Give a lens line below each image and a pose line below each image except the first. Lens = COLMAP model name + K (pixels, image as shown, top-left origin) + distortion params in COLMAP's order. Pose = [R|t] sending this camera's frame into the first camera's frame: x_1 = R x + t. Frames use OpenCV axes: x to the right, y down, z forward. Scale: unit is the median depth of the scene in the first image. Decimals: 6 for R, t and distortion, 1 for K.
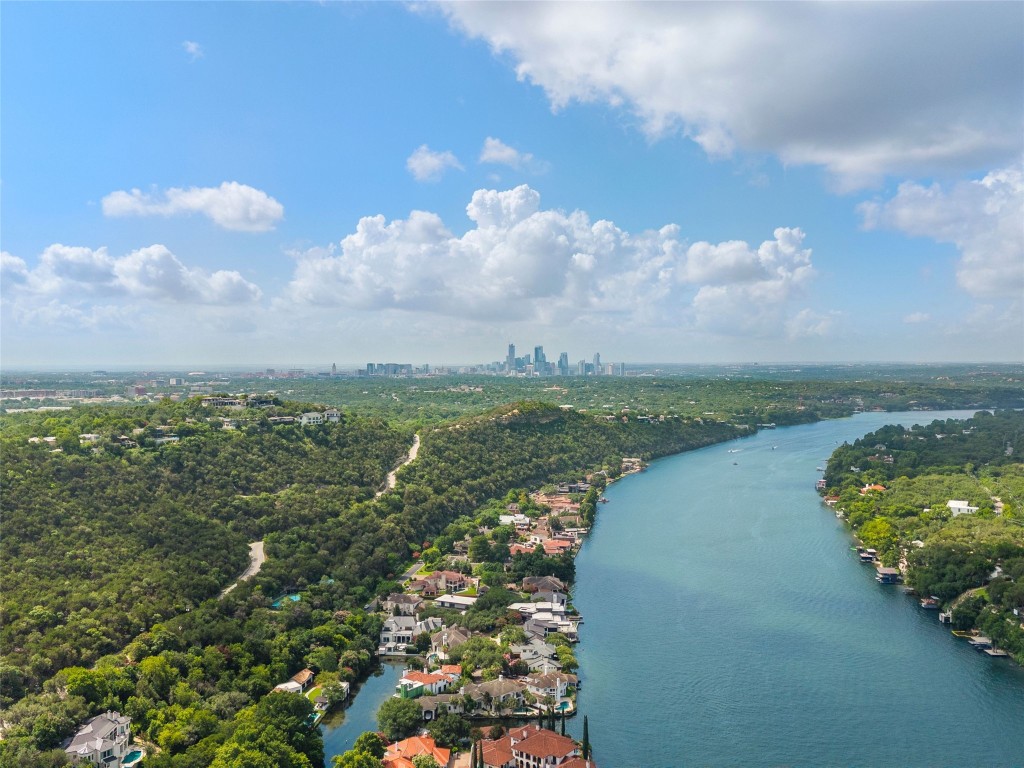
lens RADIAL K [[895.3, 0, 512.0], [0, 895.3, 384.0], [0, 0, 1]] dist [0.114729, -0.205477]
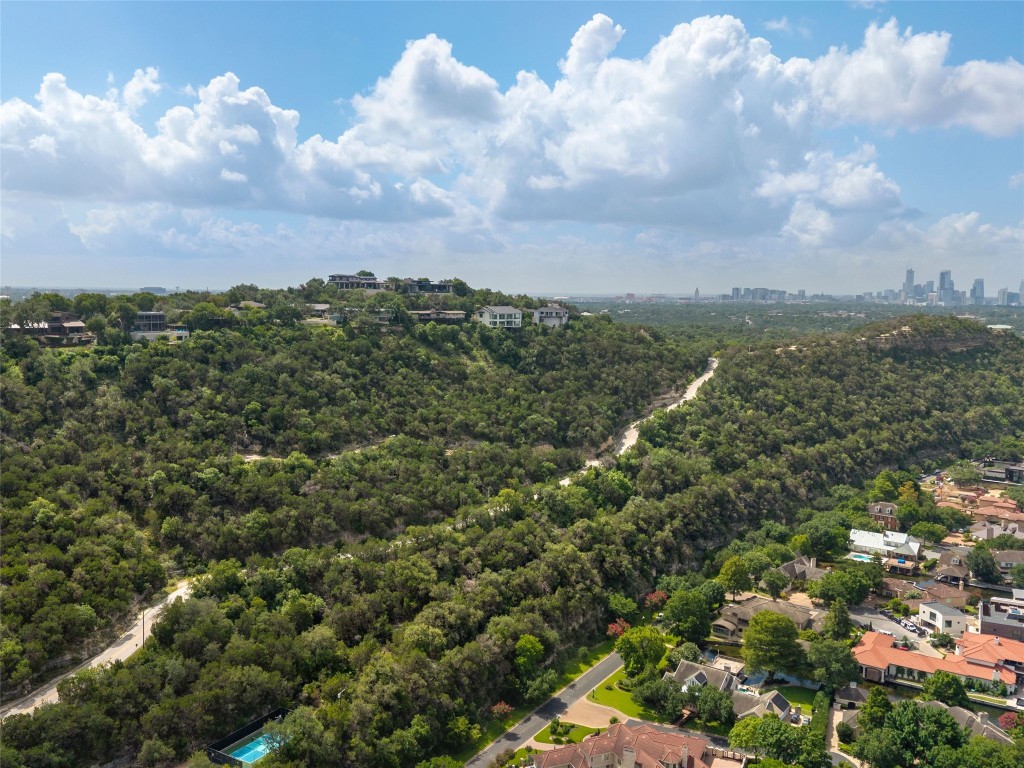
lens RADIAL K [[895.3, 0, 512.0], [0, 895.3, 384.0], [0, 0, 1]] dist [0.114729, -0.205477]
pose [[0.916458, 0.056173, -0.396168, 0.007020], [-0.025595, 0.996299, 0.082057, 0.031424], [0.399311, -0.065062, 0.914504, 0.447661]]
